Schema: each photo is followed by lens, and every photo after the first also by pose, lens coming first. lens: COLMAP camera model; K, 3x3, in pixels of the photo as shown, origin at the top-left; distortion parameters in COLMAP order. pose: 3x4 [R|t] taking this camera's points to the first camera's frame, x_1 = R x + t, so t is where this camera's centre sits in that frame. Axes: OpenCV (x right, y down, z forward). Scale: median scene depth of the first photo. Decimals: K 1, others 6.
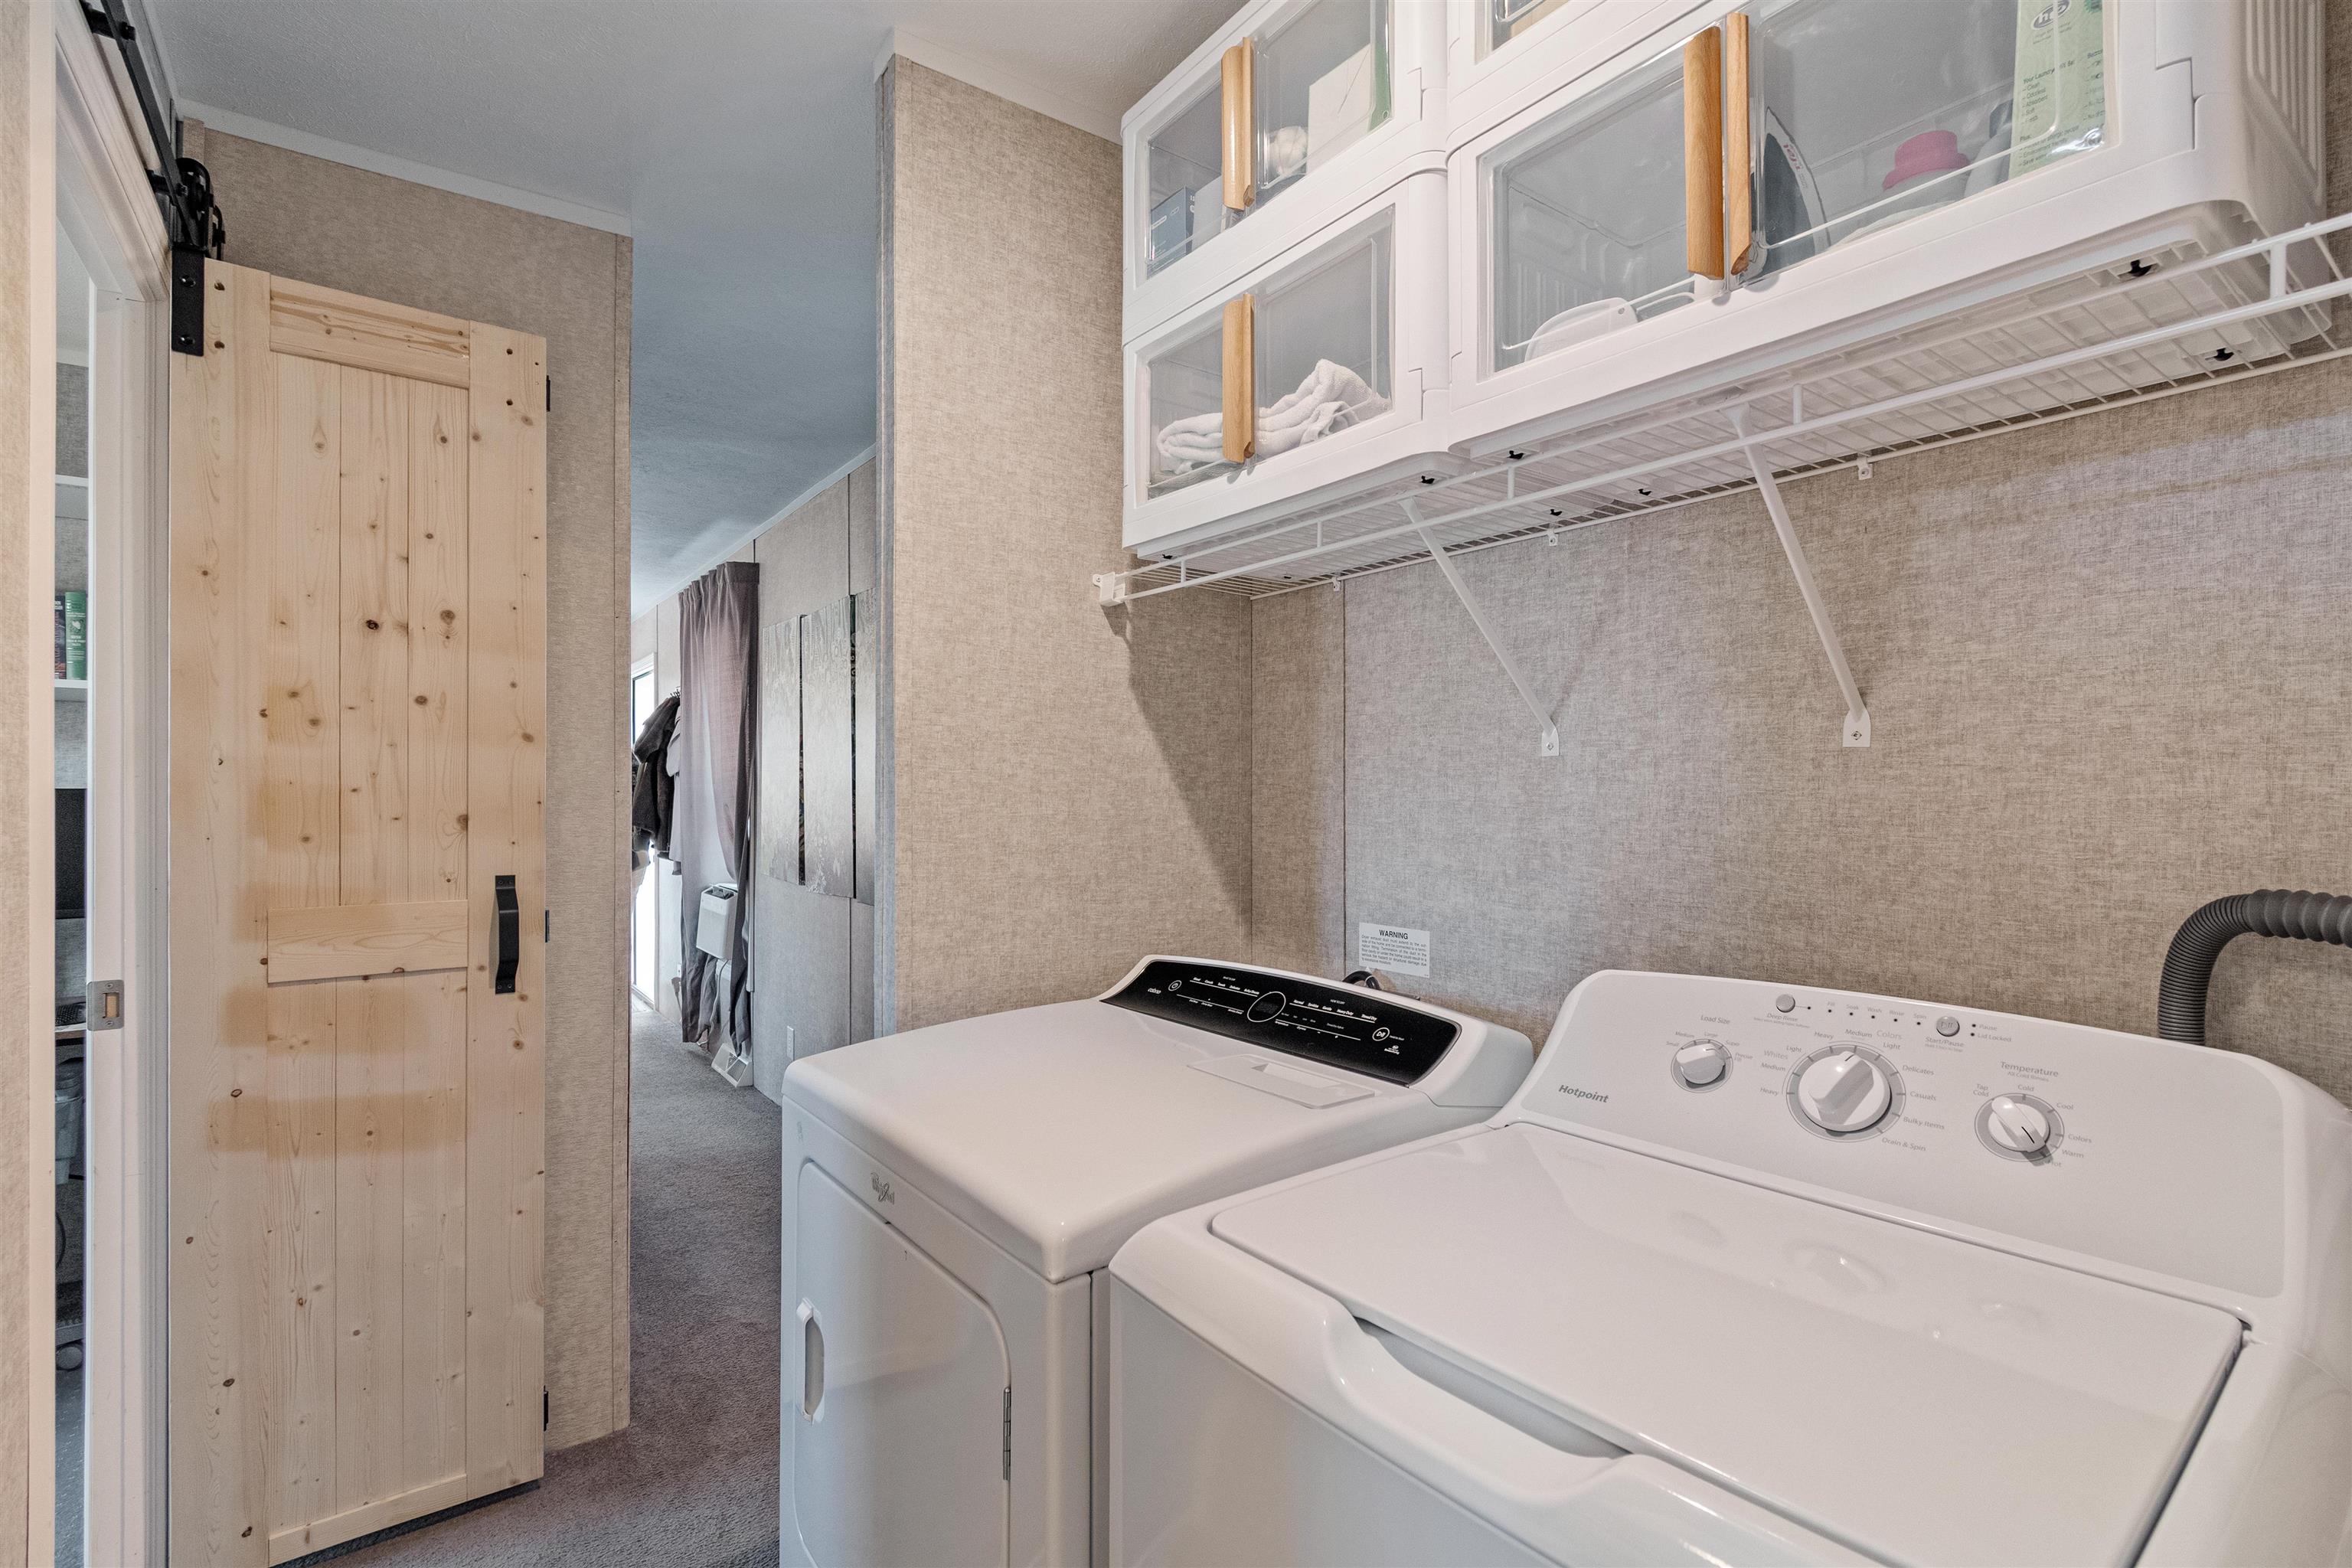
lens RADIAL K [[1089.3, 0, 1176.0], [0, 1089.3, 784.0], [0, 0, 1]] dist [-0.002356, -0.001027]
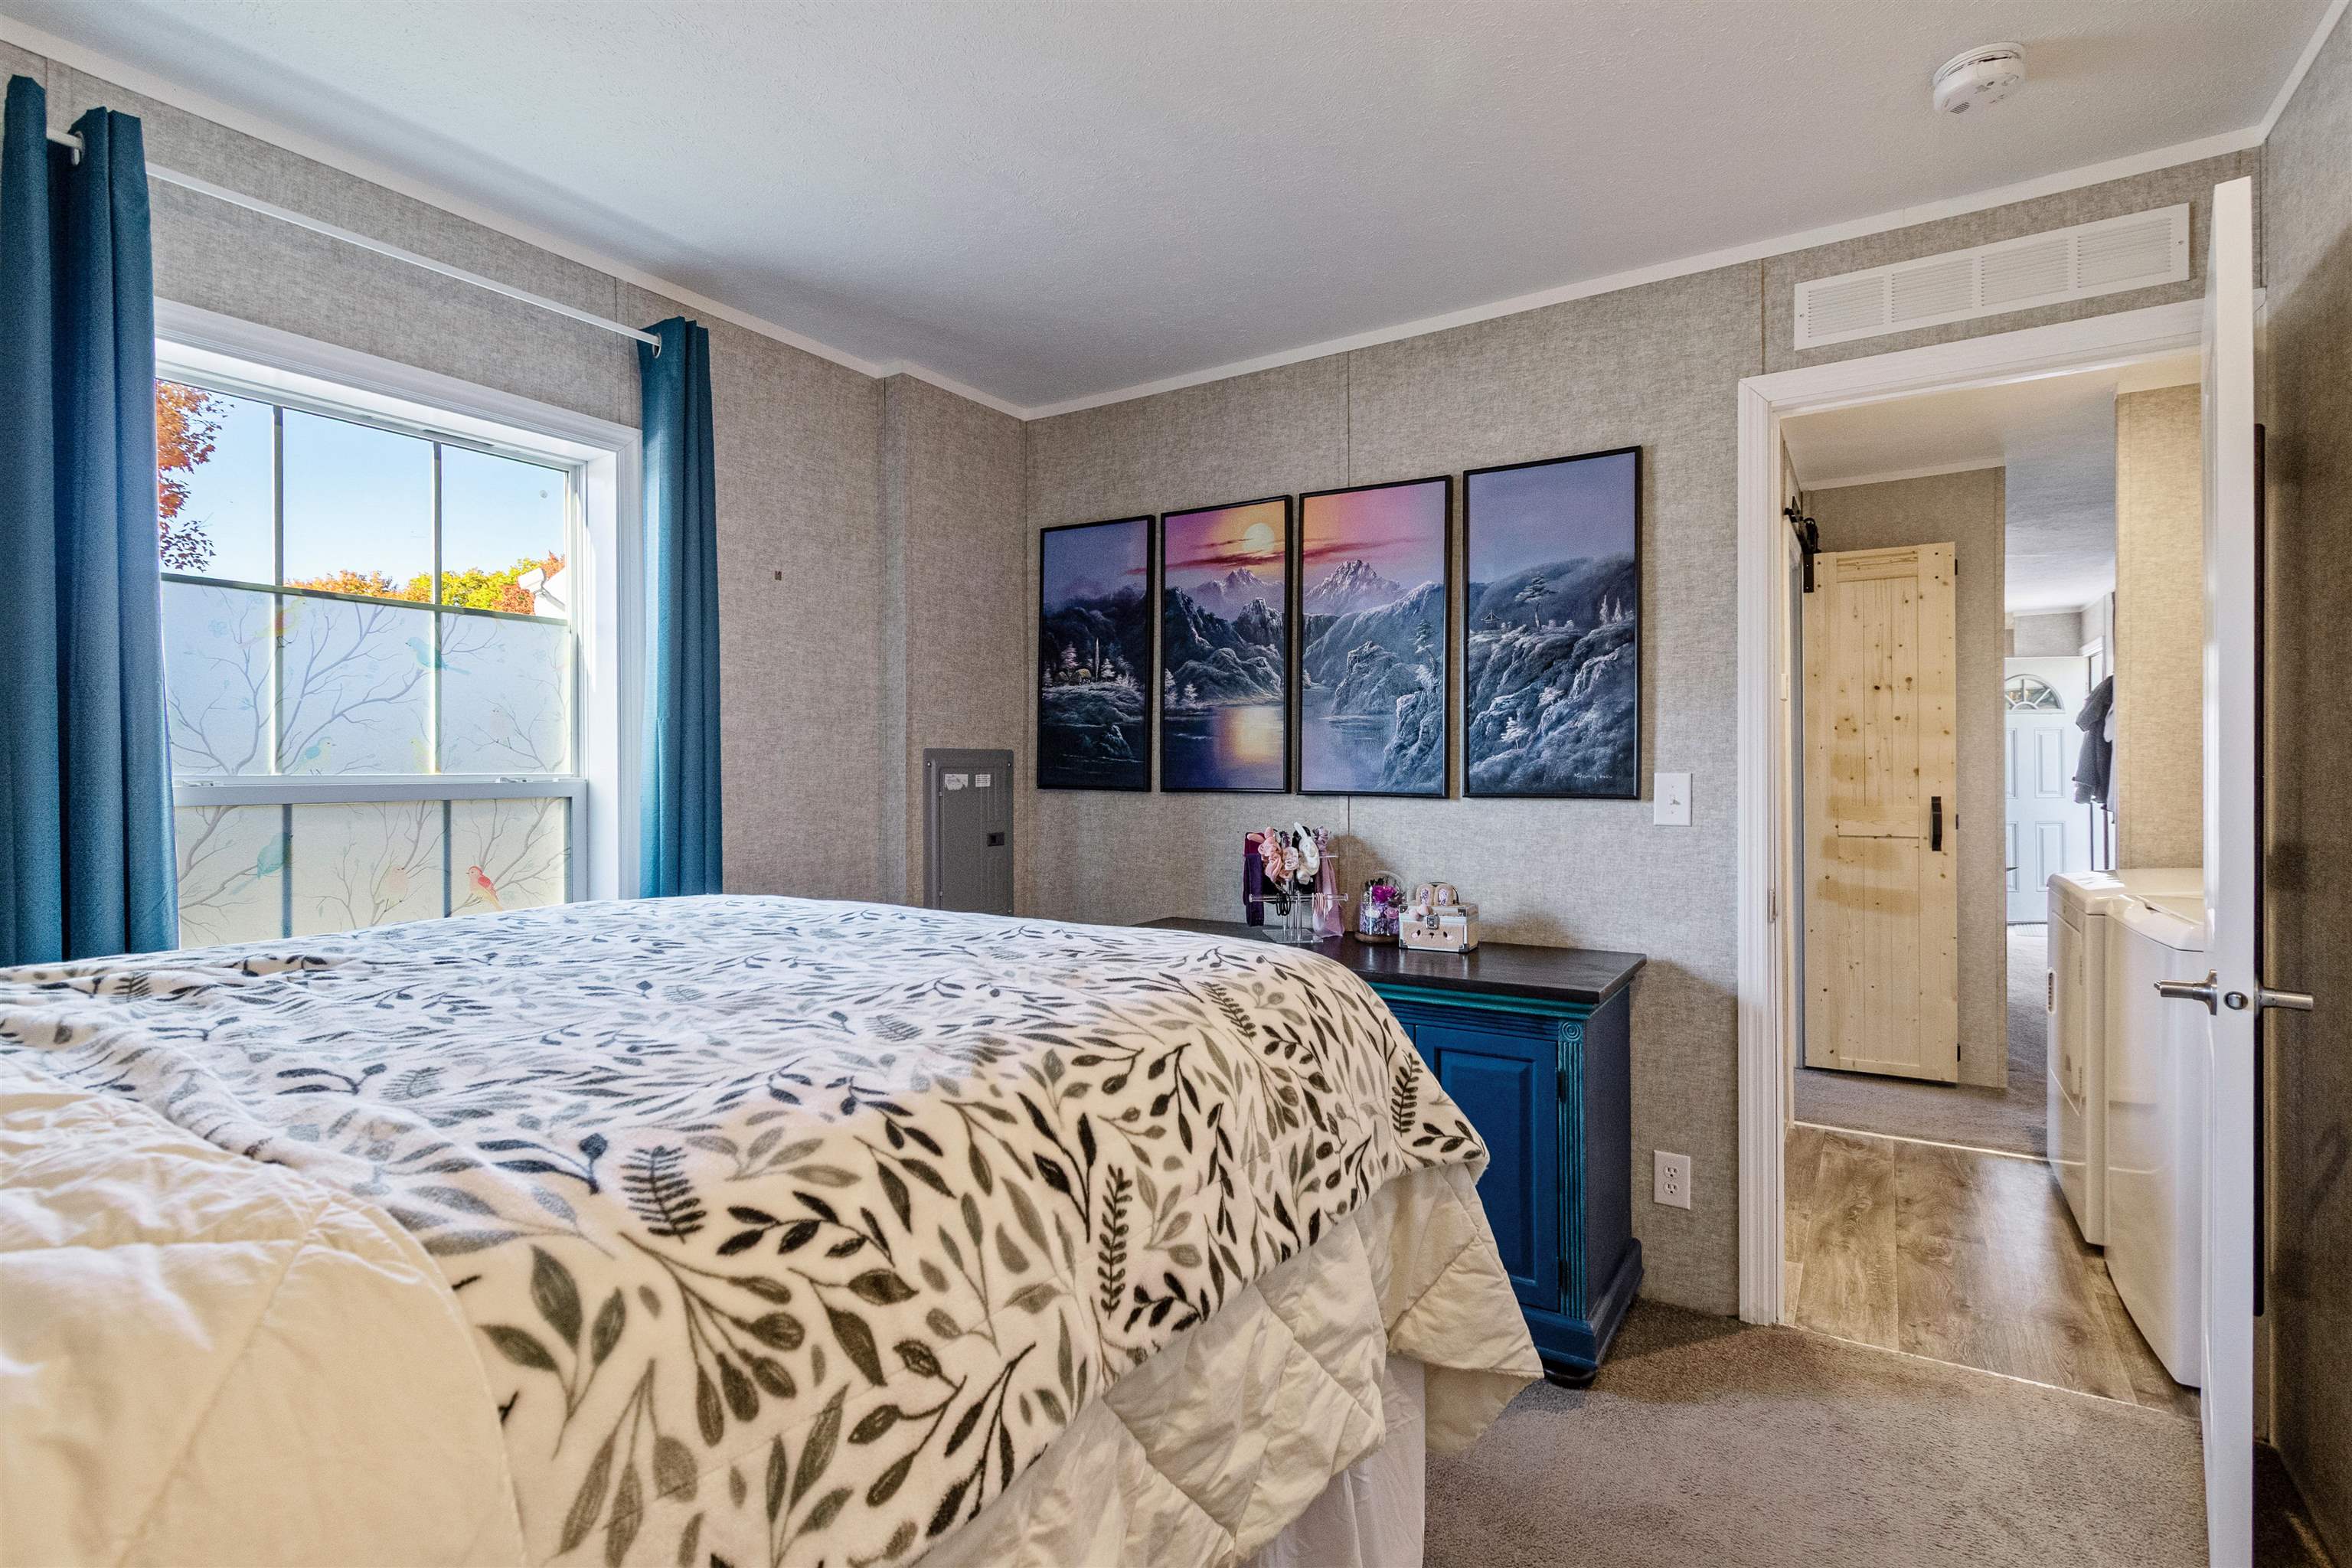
lens RADIAL K [[1119.4, 0, 1176.0], [0, 1119.4, 784.0], [0, 0, 1]] dist [0.001244, 0.000307]
pose [[0.364335, 0.010524, -0.931209, 0.944478], [0.019312, 0.999636, 0.018853, -0.012925], [0.931068, -0.024853, 0.363999, -1.268692]]
